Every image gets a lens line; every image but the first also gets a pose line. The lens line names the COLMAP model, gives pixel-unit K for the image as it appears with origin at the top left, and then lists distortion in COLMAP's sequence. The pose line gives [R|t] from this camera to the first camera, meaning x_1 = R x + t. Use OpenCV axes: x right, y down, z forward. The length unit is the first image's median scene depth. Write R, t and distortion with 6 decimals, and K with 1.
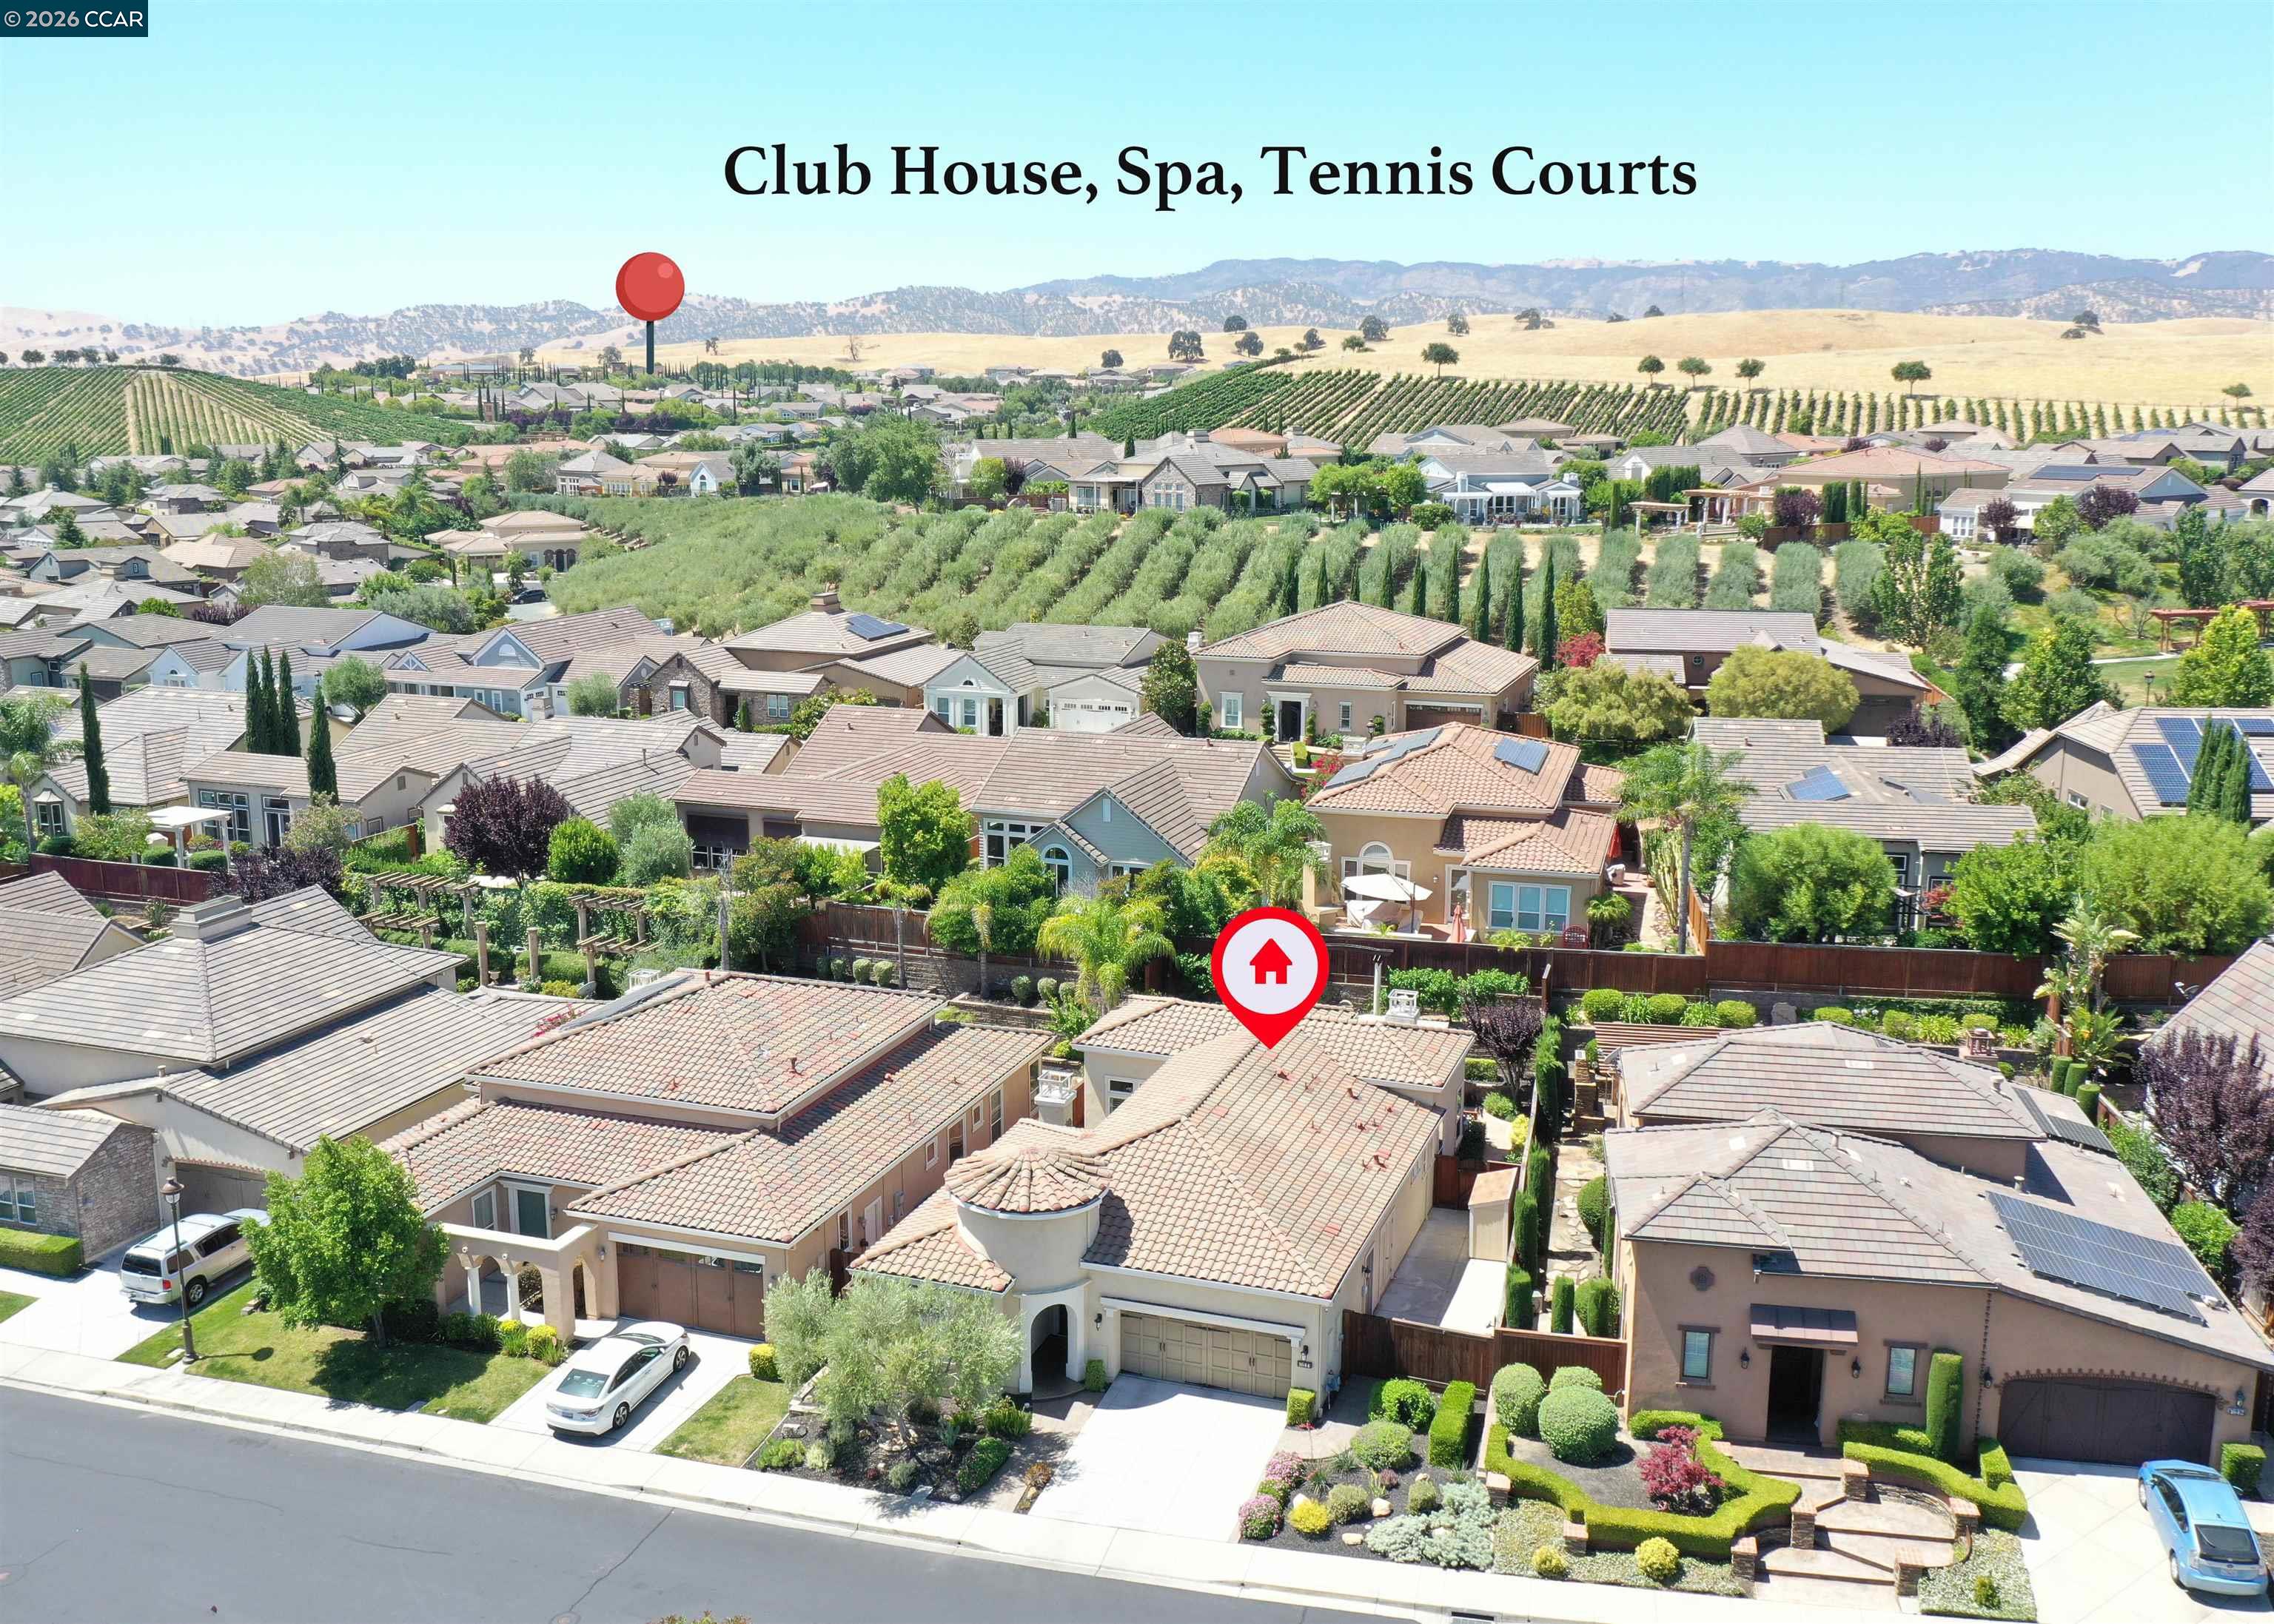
lens RADIAL K [[2085.6, 0, 1129.8], [0, 2085.6, 814.5], [0, 0, 1]] dist [0.012031, 0.000000]
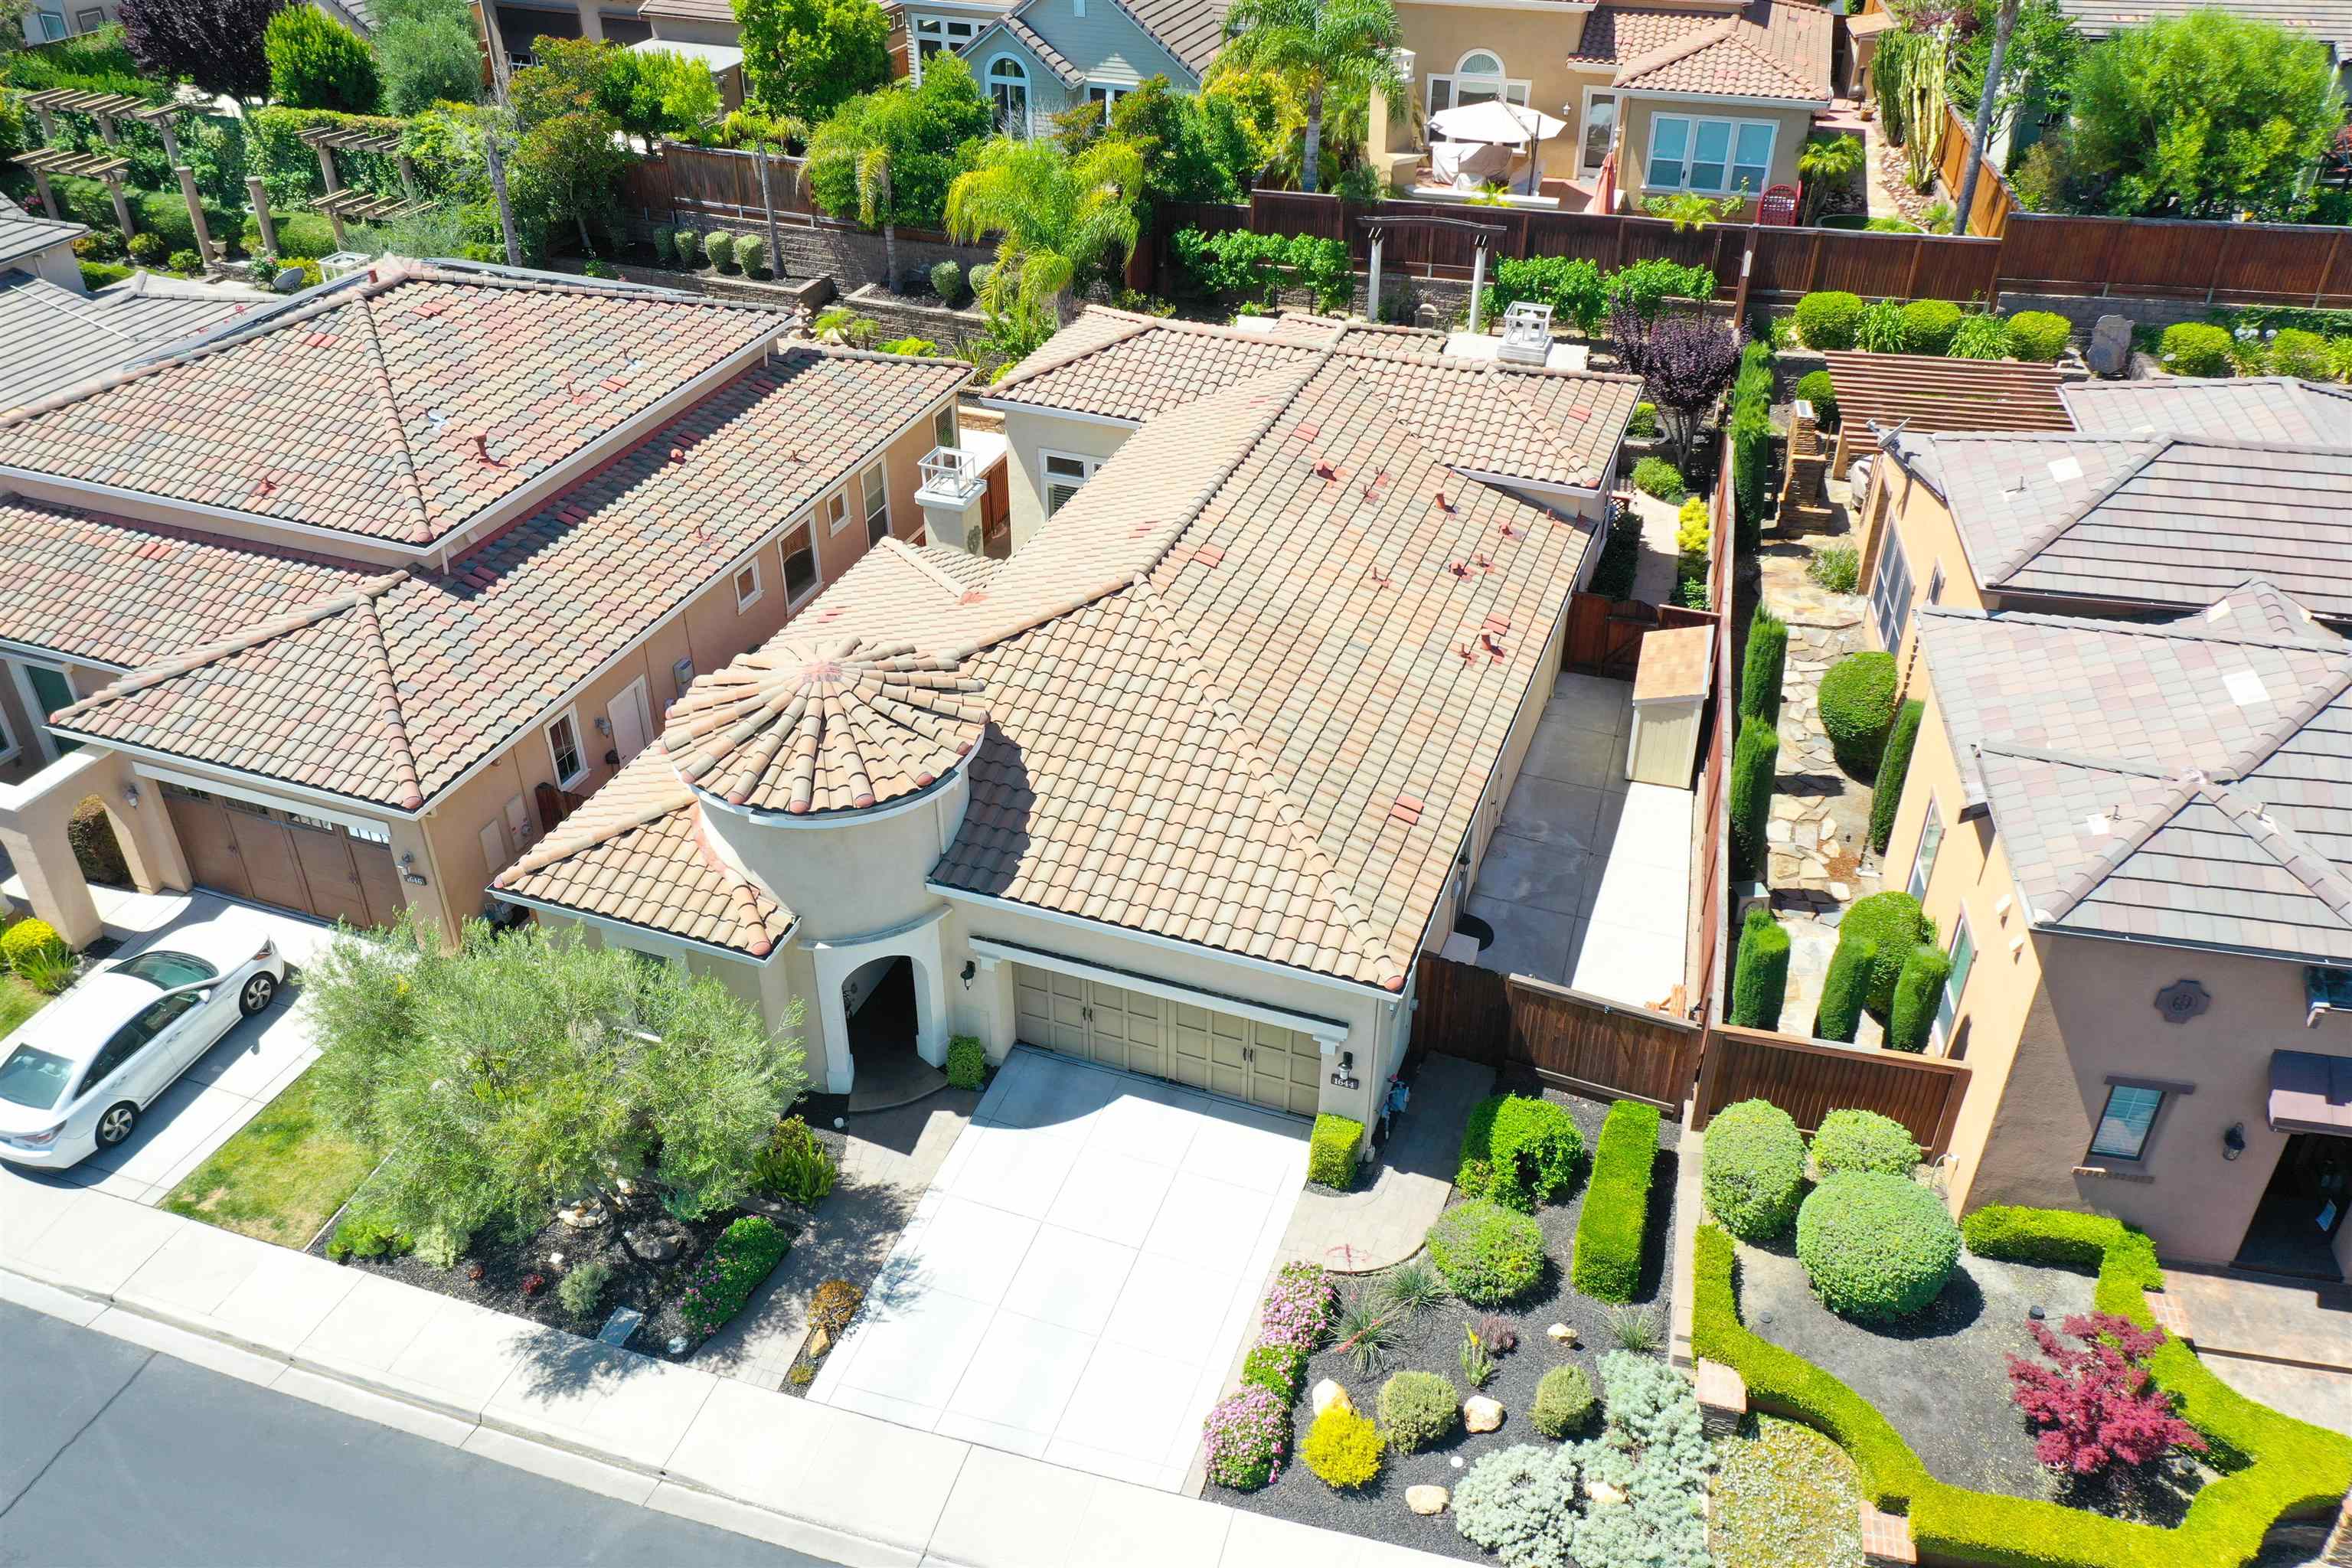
lens RADIAL K [[1864.2, 0, 1186.9], [0, 1864.2, 761.6], [0, 0, 1]] dist [0.018025, -0.001735]
pose [[0.999971, 0.005448, -0.005369, 0.041943], [-0.003141, 0.932509, 0.361133, 0.014471], [0.006974, -0.361106, 0.932499, 0.539242]]
